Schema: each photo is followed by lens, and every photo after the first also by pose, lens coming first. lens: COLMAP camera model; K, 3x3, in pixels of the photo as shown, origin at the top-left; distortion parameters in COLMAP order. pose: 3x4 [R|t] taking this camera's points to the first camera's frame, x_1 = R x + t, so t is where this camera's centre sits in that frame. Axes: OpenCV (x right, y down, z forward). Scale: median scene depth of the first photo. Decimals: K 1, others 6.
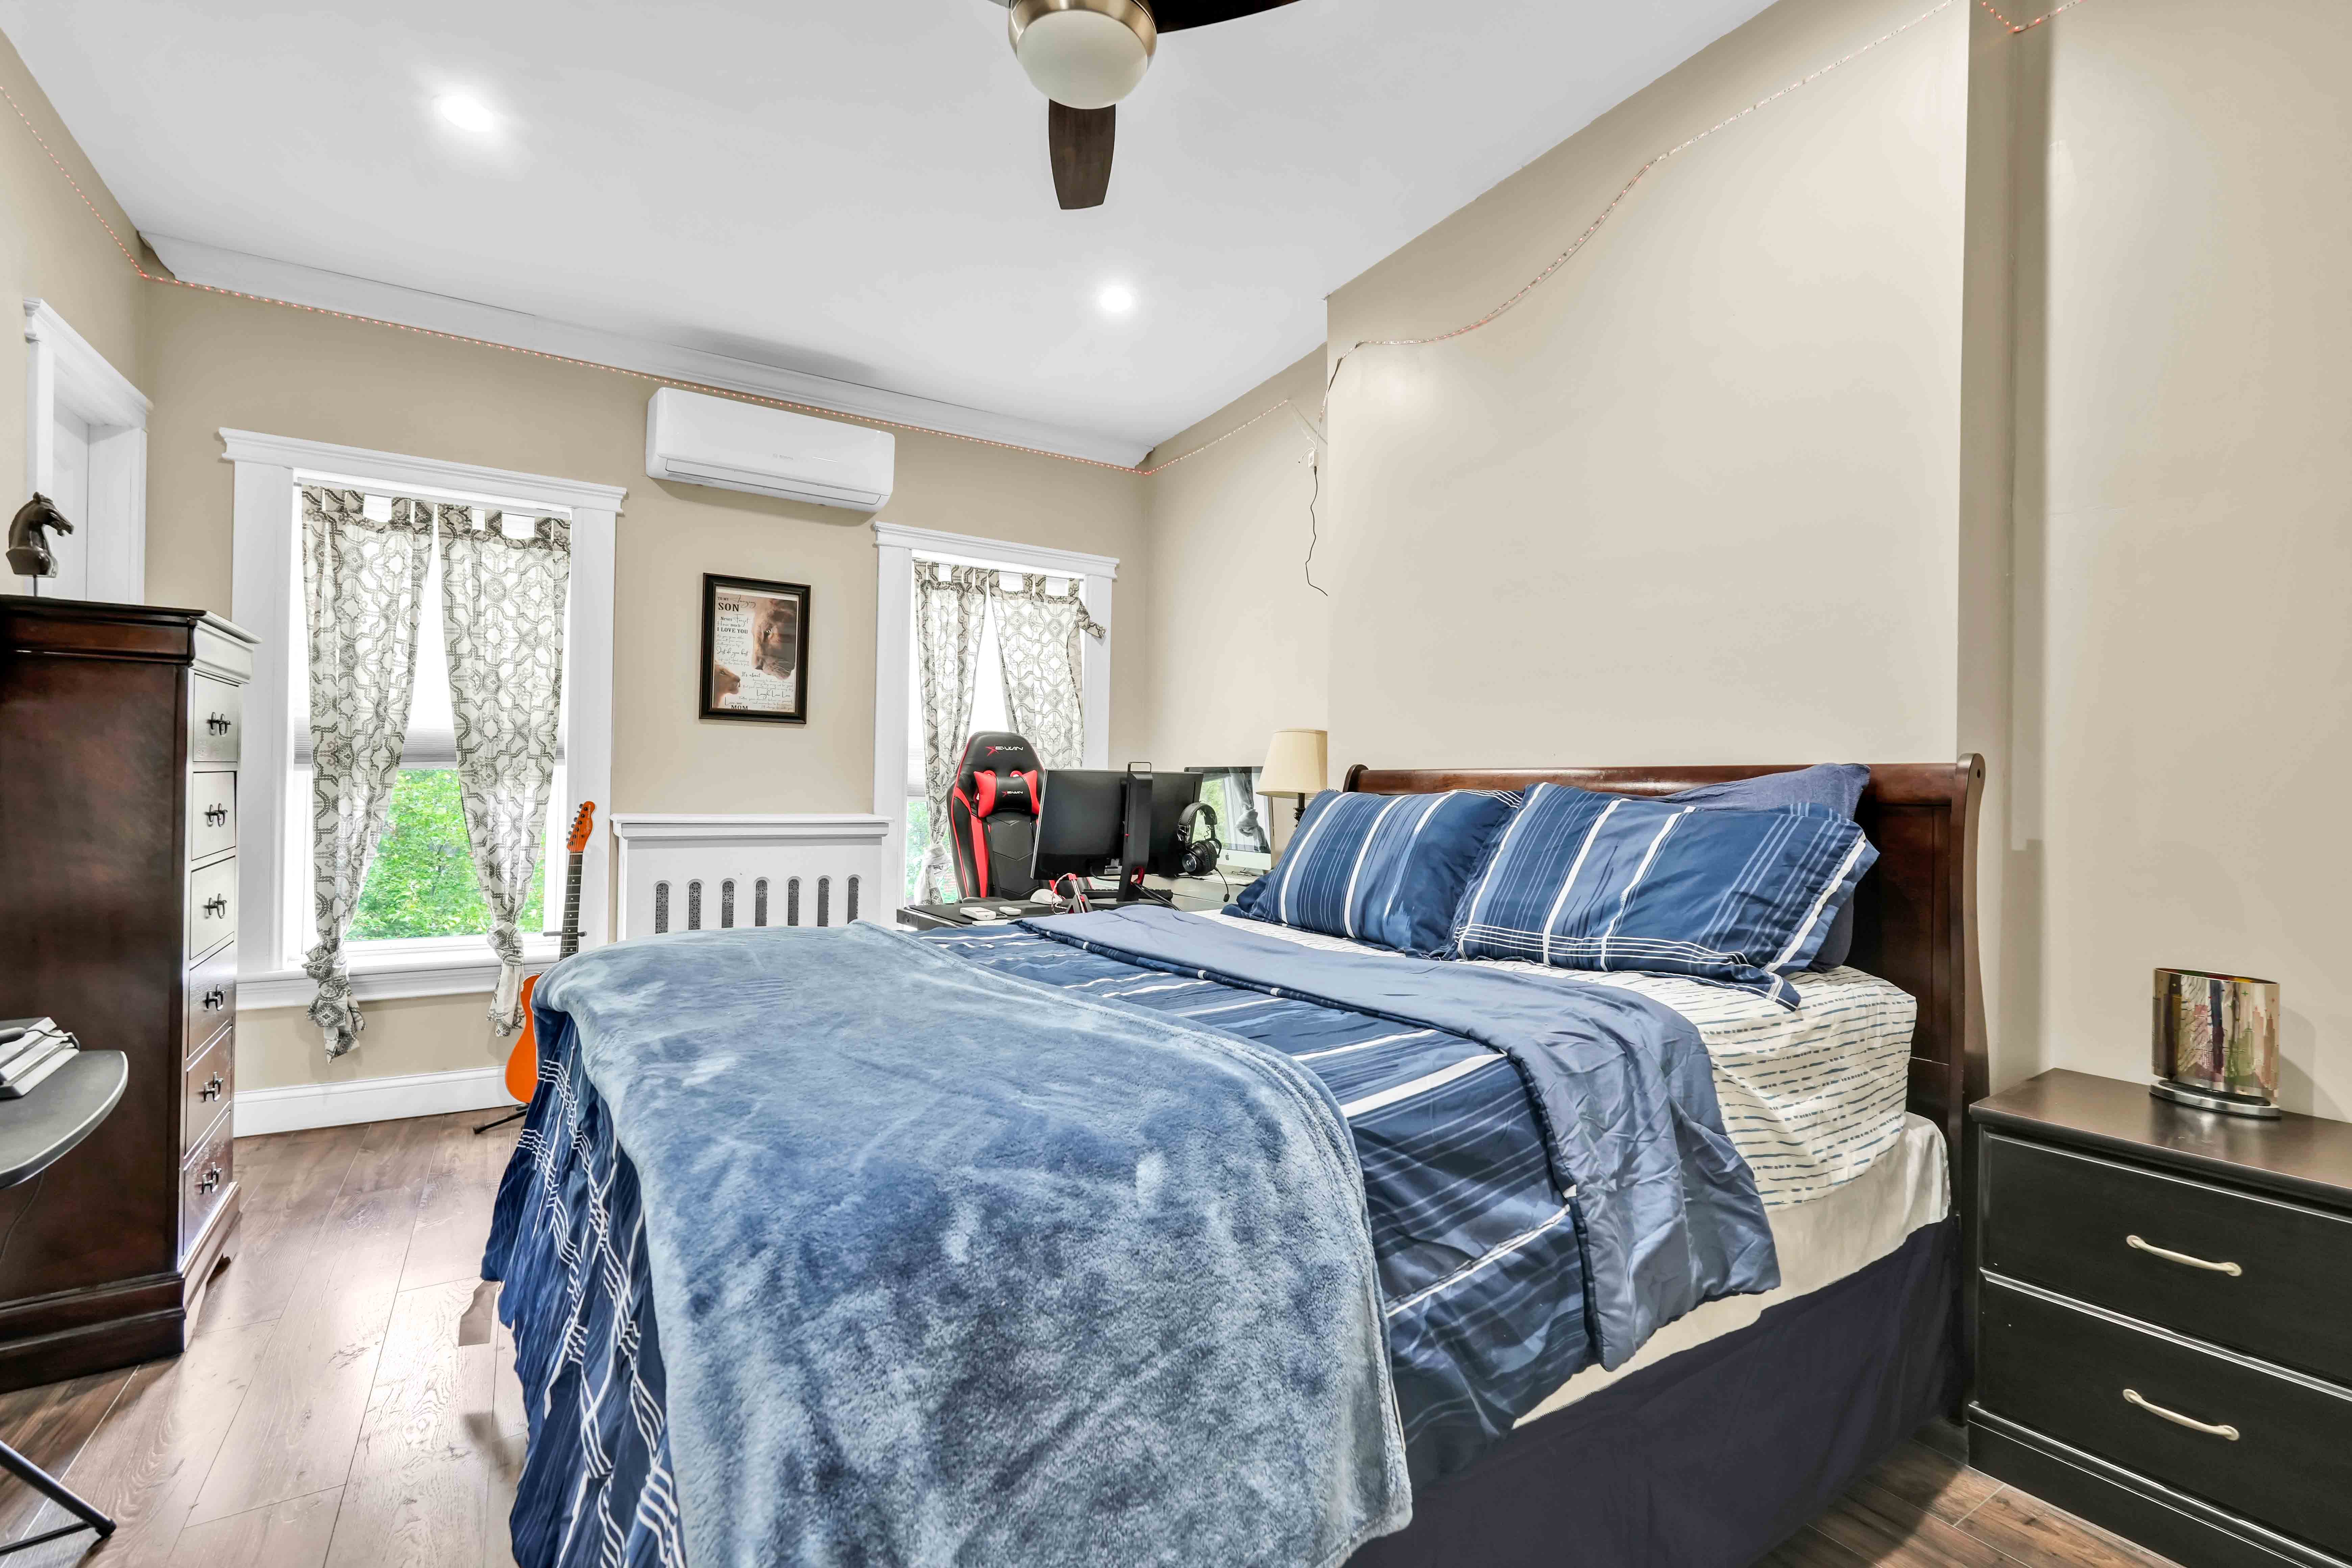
lens RADIAL K [[1035.4, 0, 1172.9], [0, 1035.4, 781.7], [0, 0, 1]] dist [-0.017918, 0.009644]
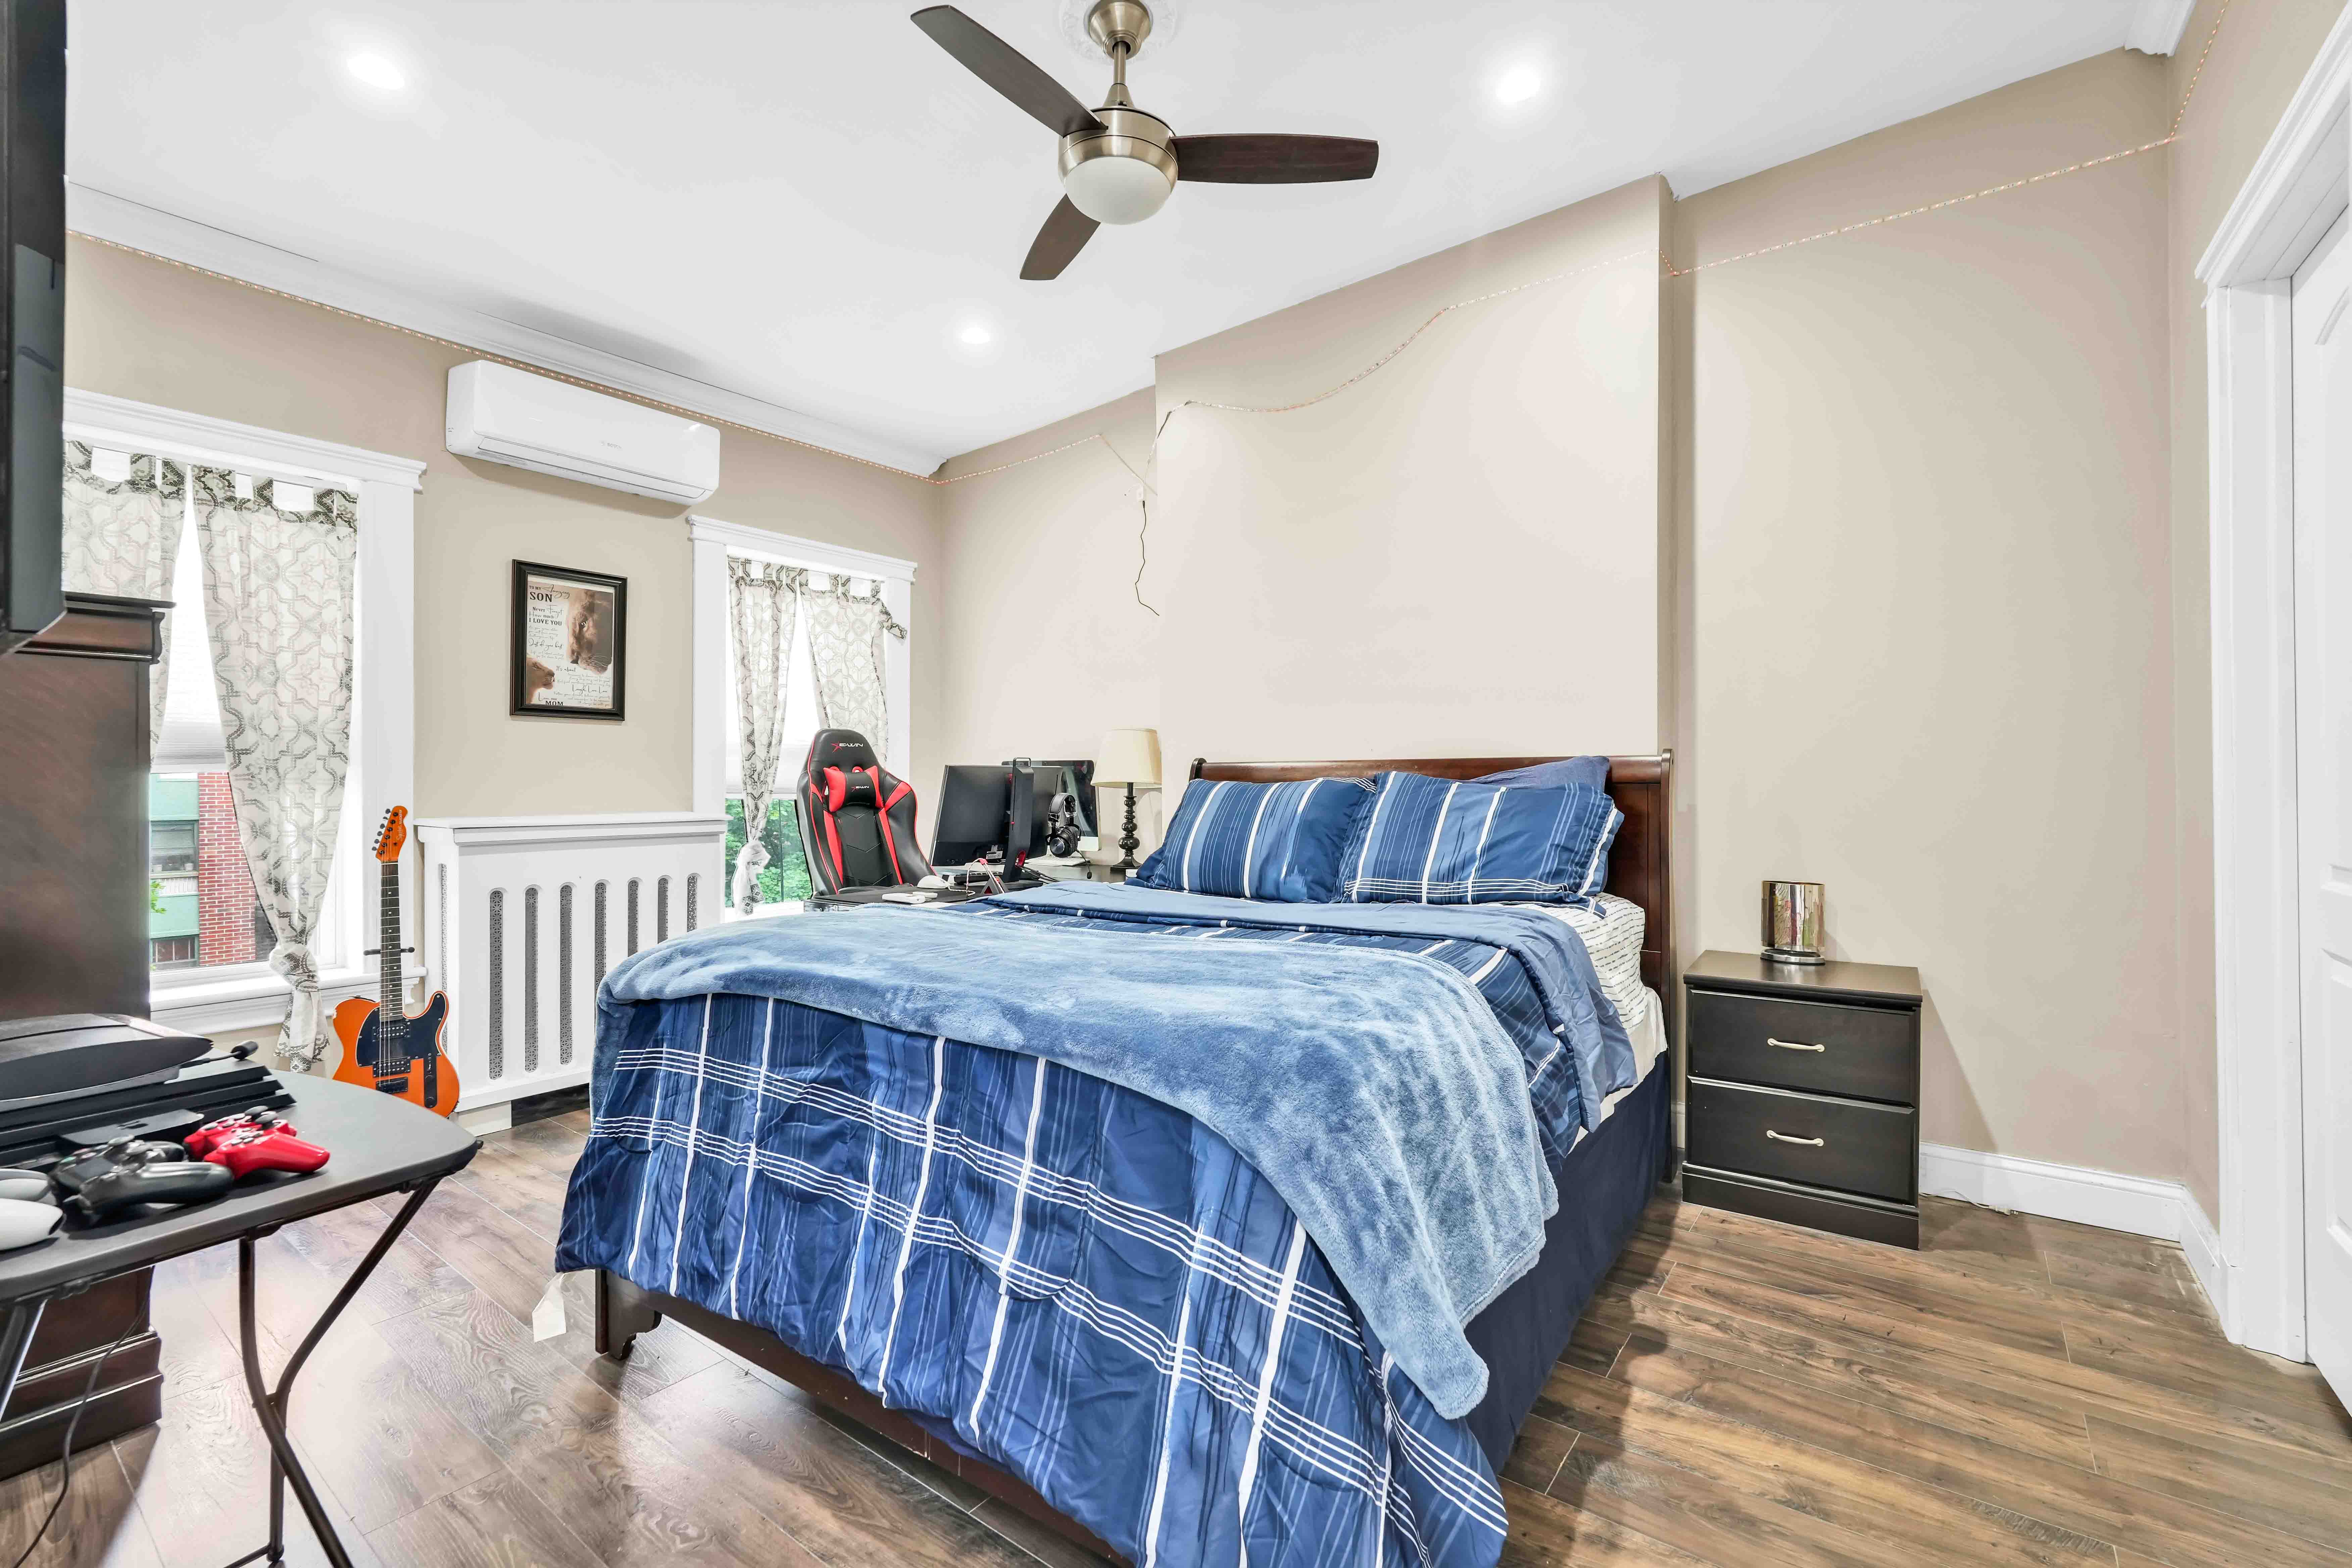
lens RADIAL K [[1026.1, 0, 1172.0], [0, 1026.1, 784.0], [0, 0, 1]] dist [-0.011801, 0.006070]
pose [[0.934304, -0.018230, 0.356011, -0.253105], [0.013904, 0.999795, 0.014705, -0.004338], [-0.356206, -0.008789, 0.934366, -0.090972]]
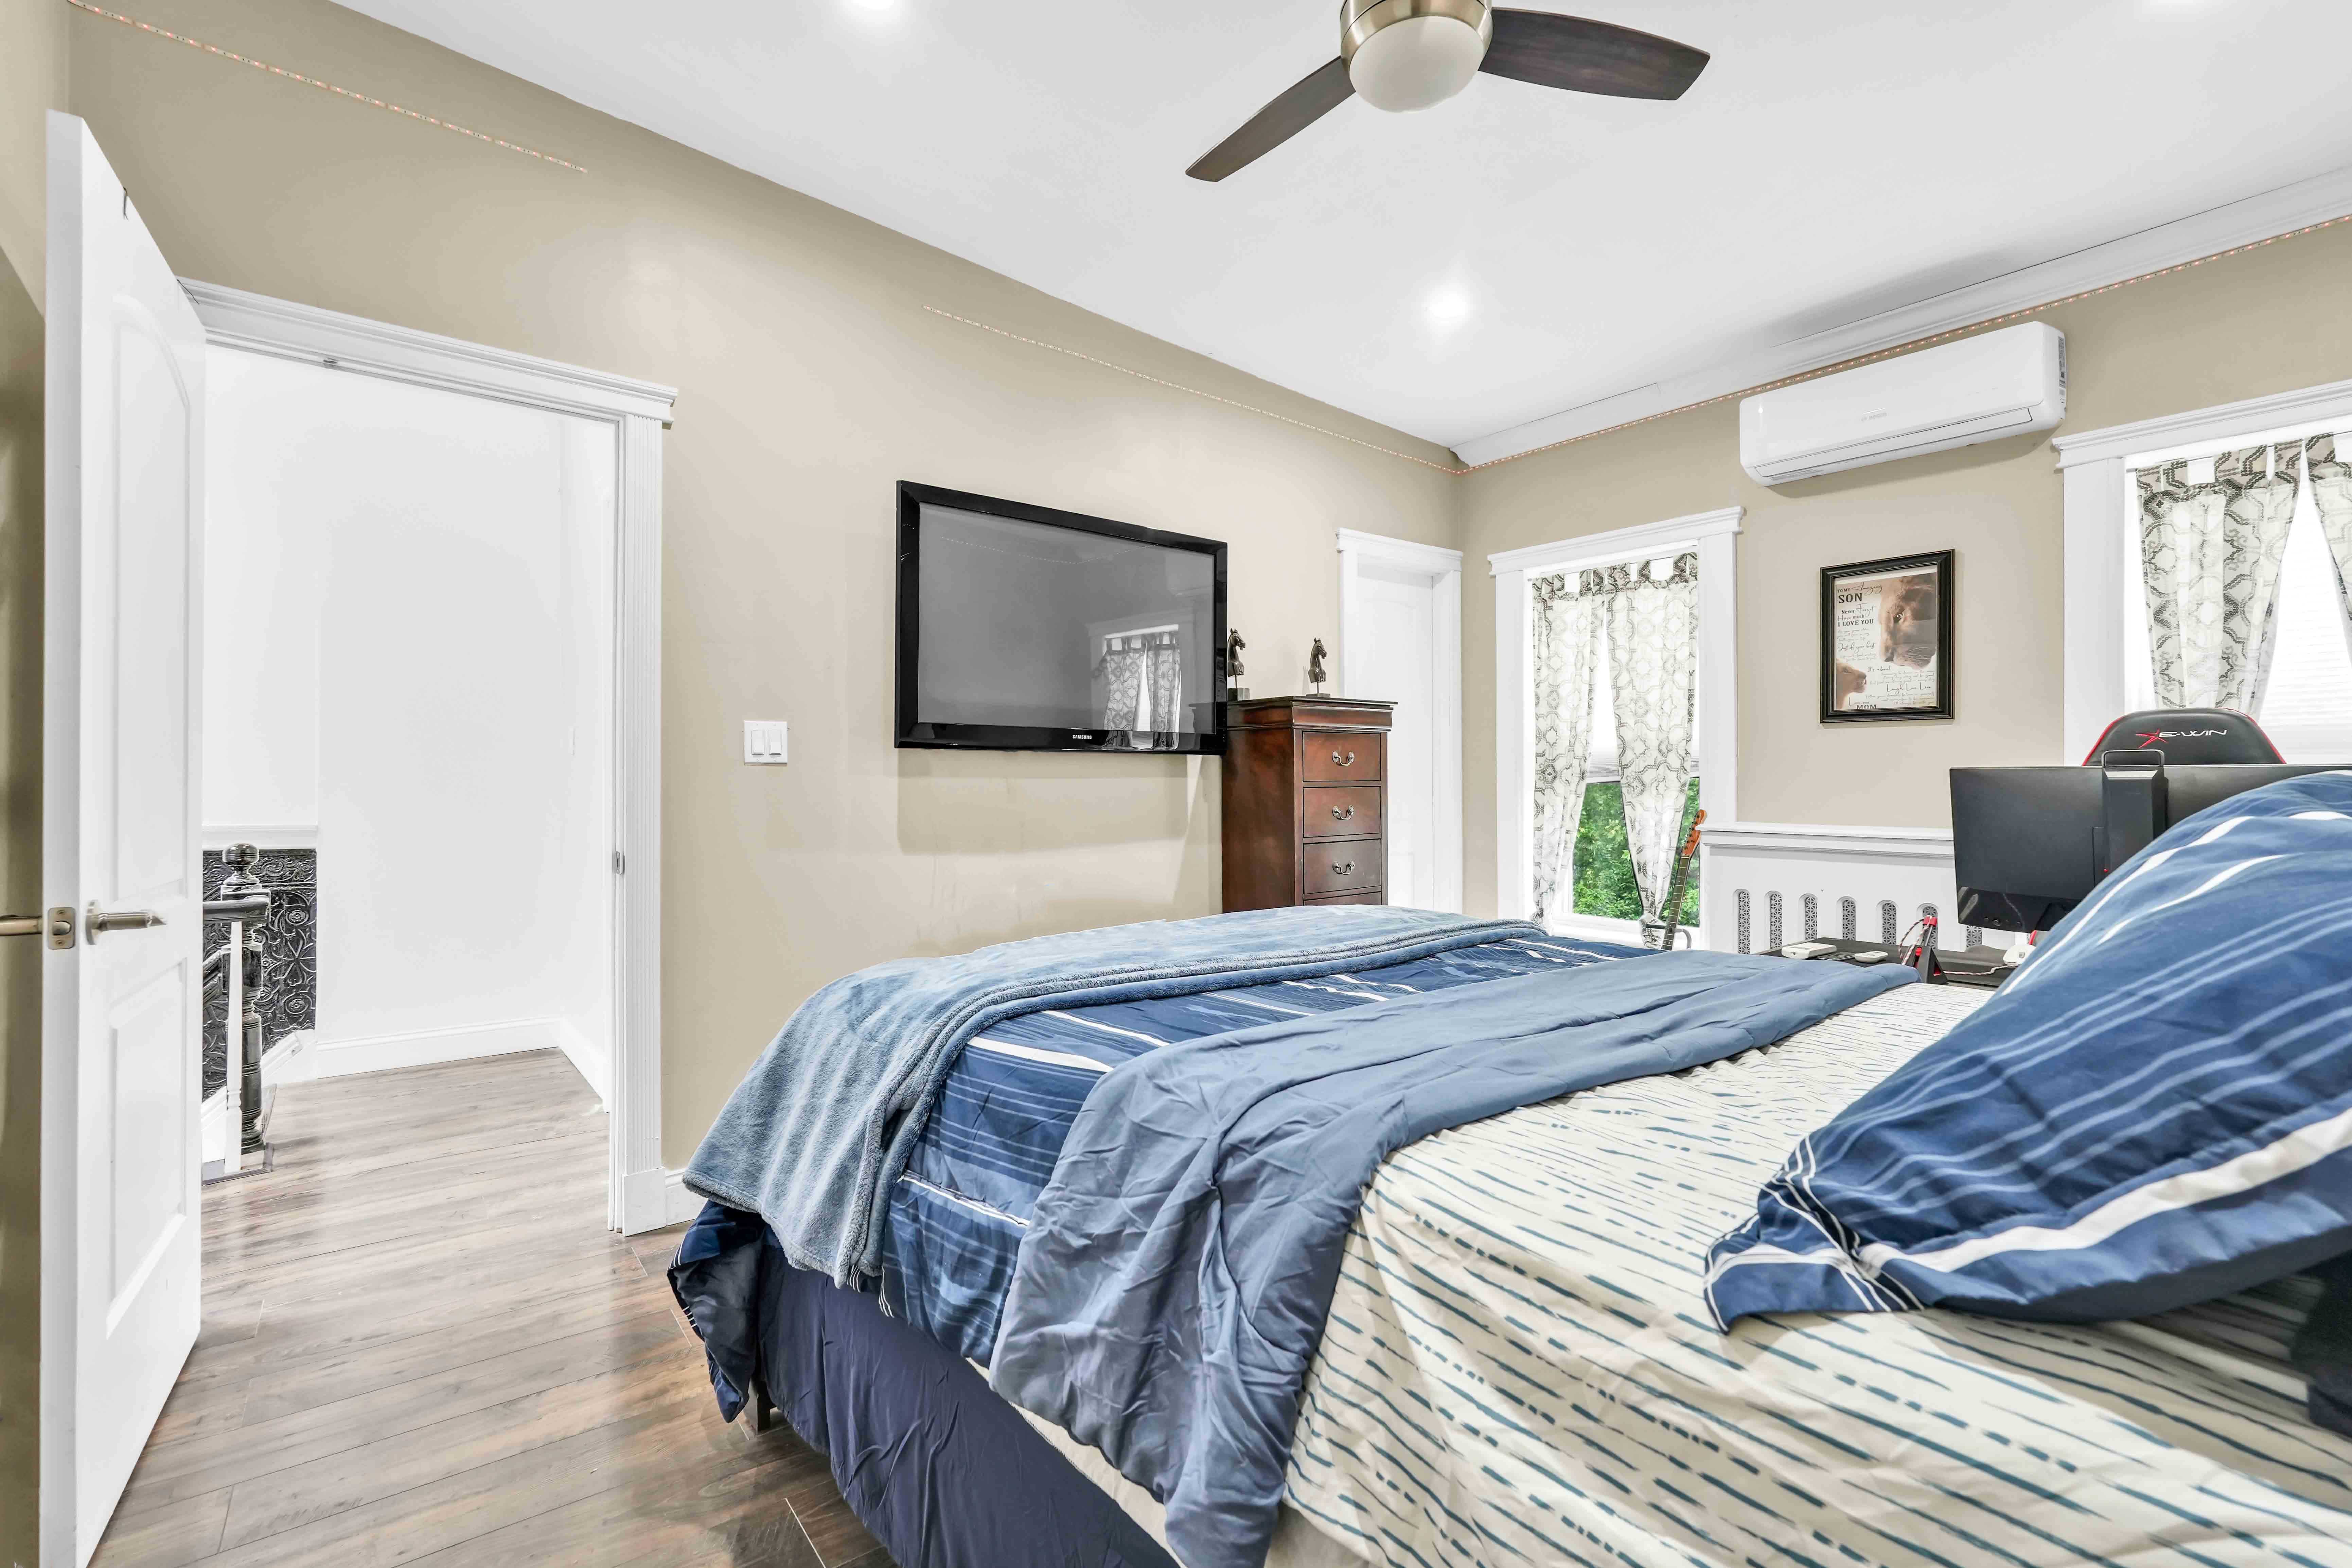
lens RADIAL K [[1042.6, 0, 1176.0], [0, 1042.6, 784.0], [0, 0, 1]] dist [-0.000706, 0.000199]
pose [[0.099279, -0.014146, -0.994959, 0.470234], [0.004683, 0.999895, -0.013748, 0.004985], [0.995049, -0.003295, 0.099335, 0.352907]]
